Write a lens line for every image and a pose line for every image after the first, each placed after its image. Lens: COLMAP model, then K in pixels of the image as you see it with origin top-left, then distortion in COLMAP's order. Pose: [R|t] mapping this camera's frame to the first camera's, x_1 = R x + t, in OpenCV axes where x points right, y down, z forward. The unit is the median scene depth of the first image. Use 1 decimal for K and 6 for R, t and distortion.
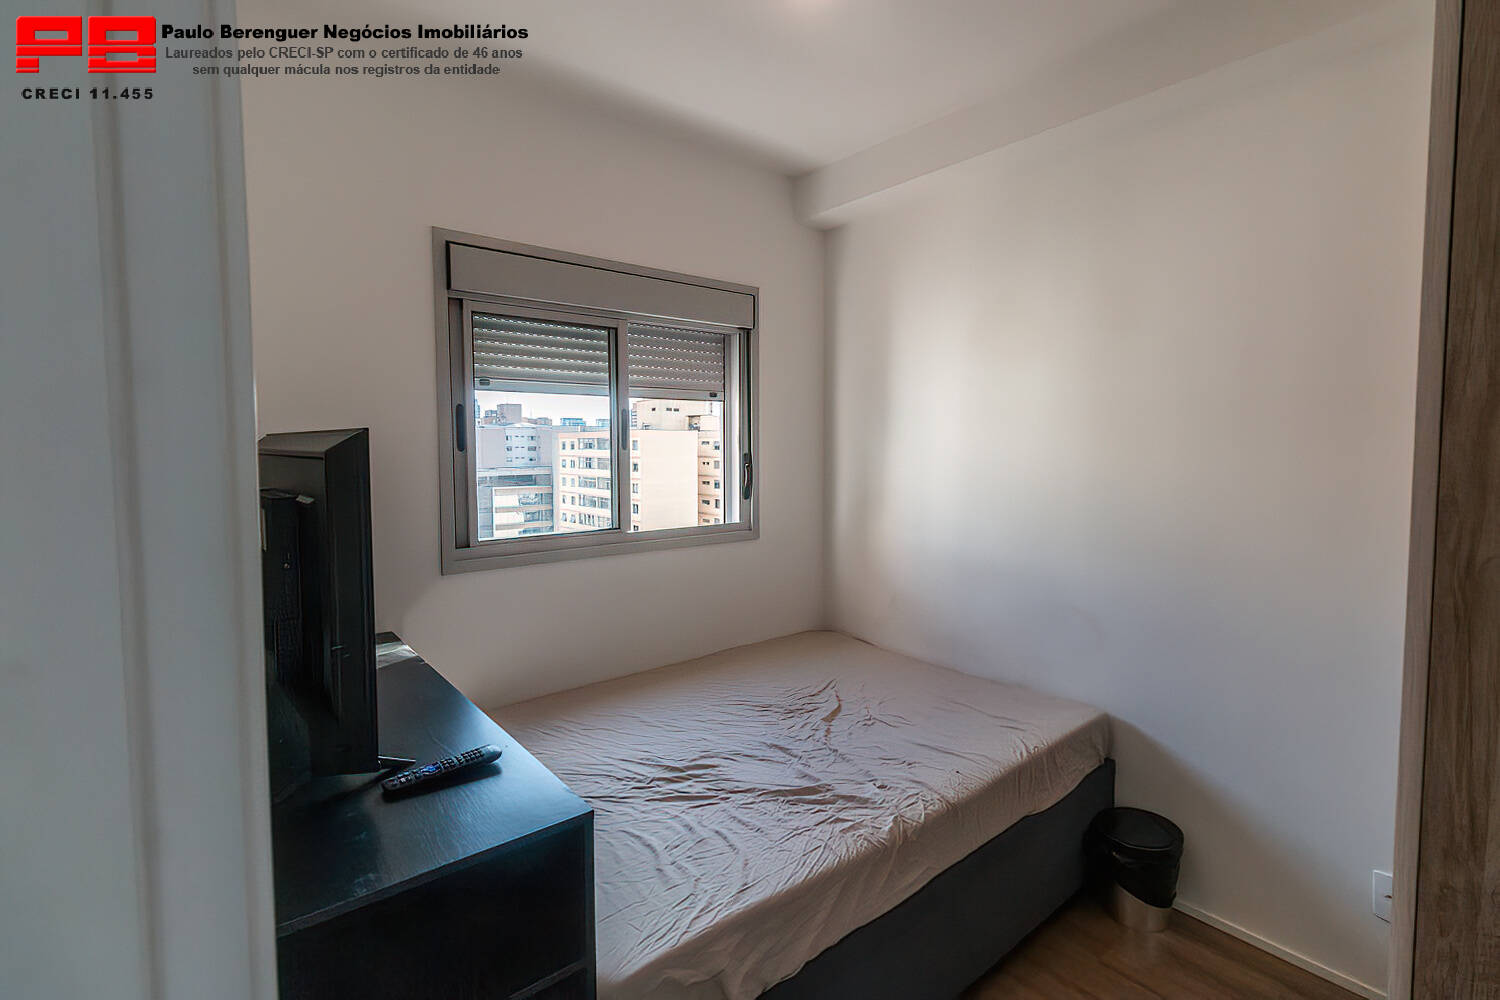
lens RADIAL K [[686.0, 0, 750.0], [0, 686.0, 500.0], [0, 0, 1]] dist [-0.029172, 0.000129]
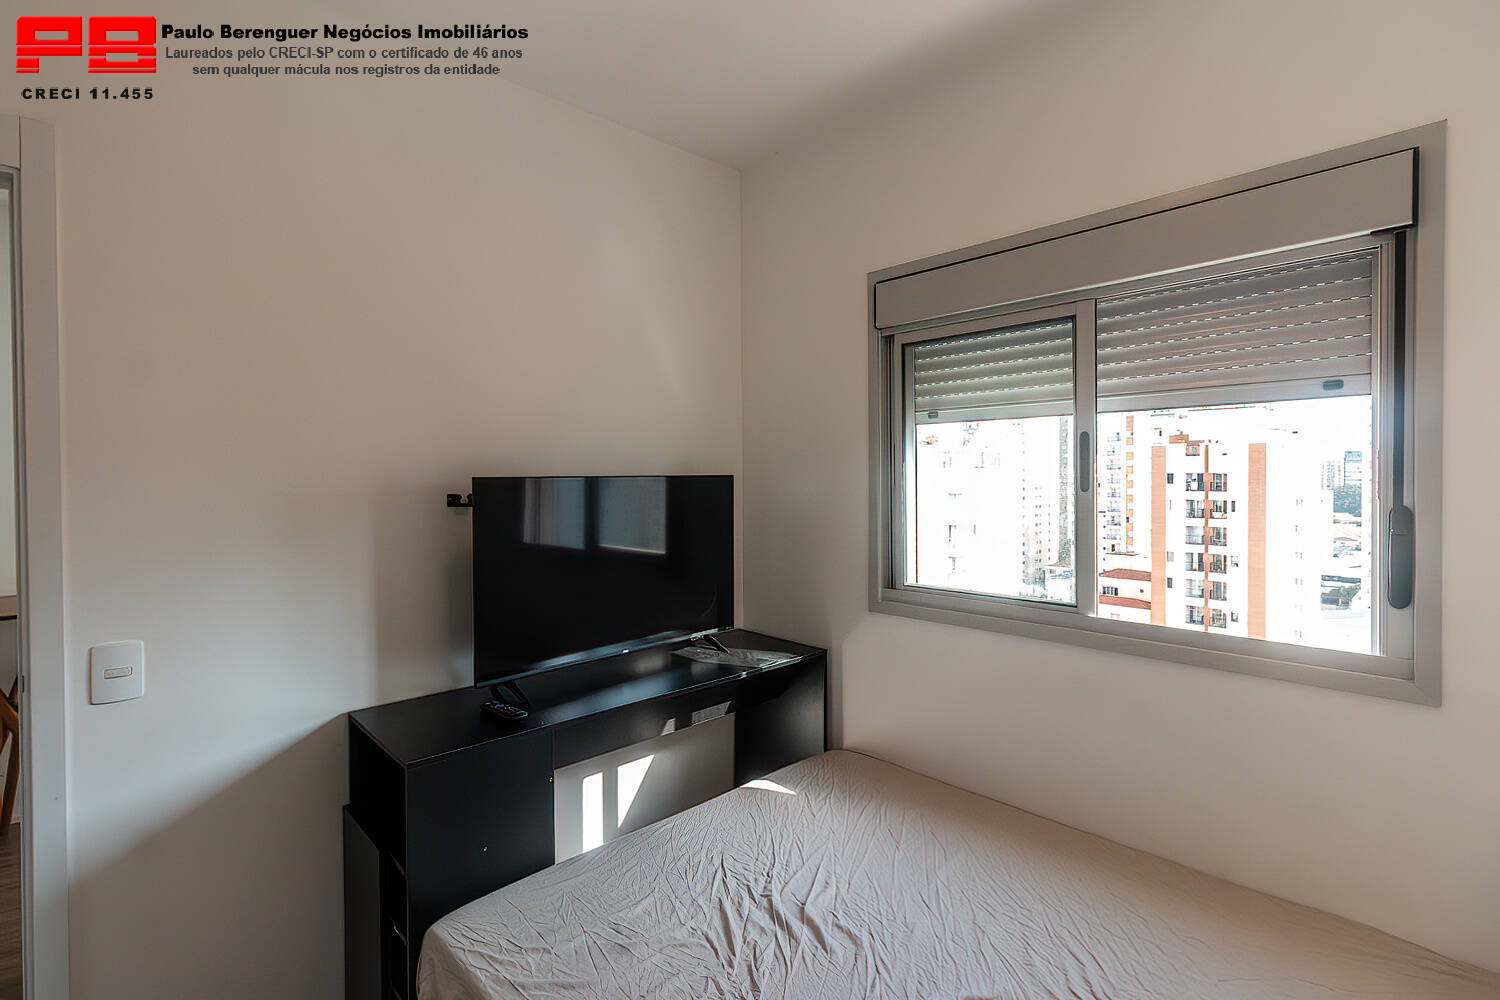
lens RADIAL K [[714.5, 0, 749.8], [0, 714.5, 479.4], [0, 0, 1]] dist [0.002109, 0.000460]
pose [[0.054618, 0.012446, -0.998430, 0.521577], [-0.064636, 0.997869, 0.008903, -0.072843], [0.996413, 0.064048, 0.055306, 0.655360]]
